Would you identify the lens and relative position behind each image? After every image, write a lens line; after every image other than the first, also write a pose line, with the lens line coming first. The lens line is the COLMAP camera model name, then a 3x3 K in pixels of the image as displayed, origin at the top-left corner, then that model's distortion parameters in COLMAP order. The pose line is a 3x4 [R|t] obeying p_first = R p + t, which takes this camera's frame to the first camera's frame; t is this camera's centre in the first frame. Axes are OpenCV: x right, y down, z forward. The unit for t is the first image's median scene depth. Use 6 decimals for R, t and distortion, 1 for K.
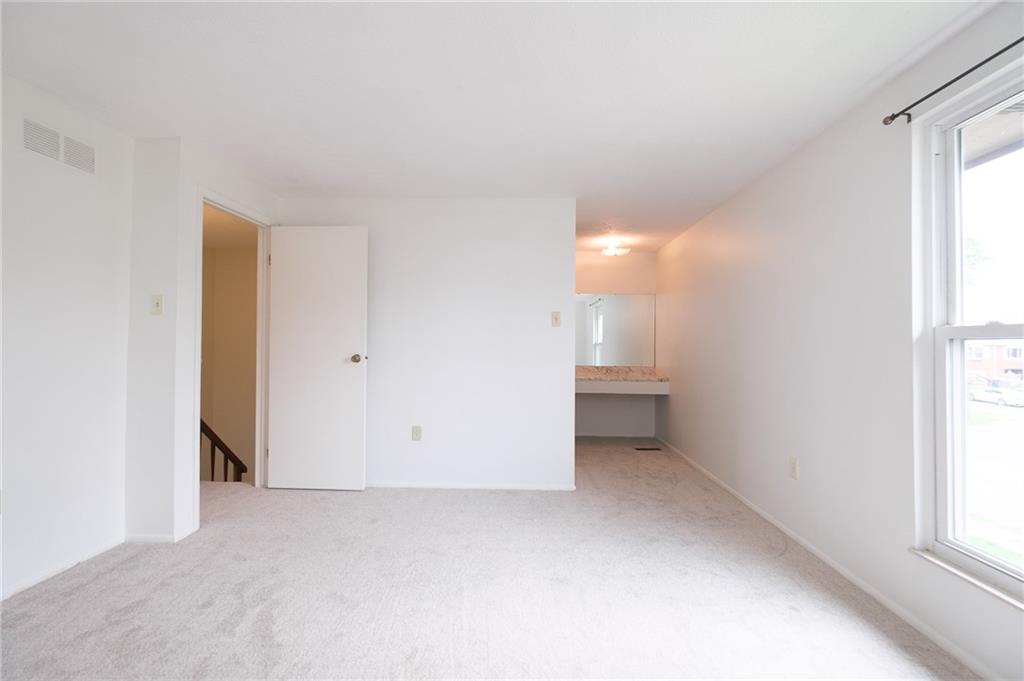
lens RADIAL K [[449.9, 0, 512.4], [0, 449.9, 338.3], [0, 0, 1]] dist [-0.001927, -0.001312]
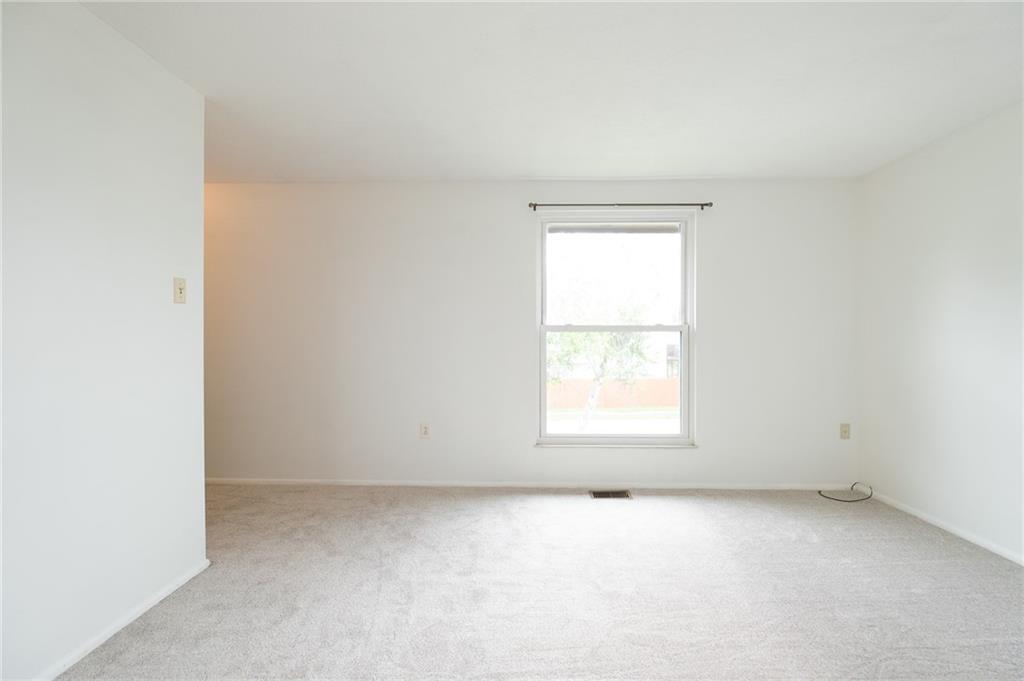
lens RADIAL K [[449.9, 0, 512.6], [0, 449.9, 342.9], [0, 0, 1]] dist [-0.001927, -0.001312]
pose [[-0.014575, -0.025587, 0.999566, -0.569589], [-0.017509, 0.999526, 0.025330, 0.001906], [-0.999740, -0.017132, -0.015016, 0.683592]]
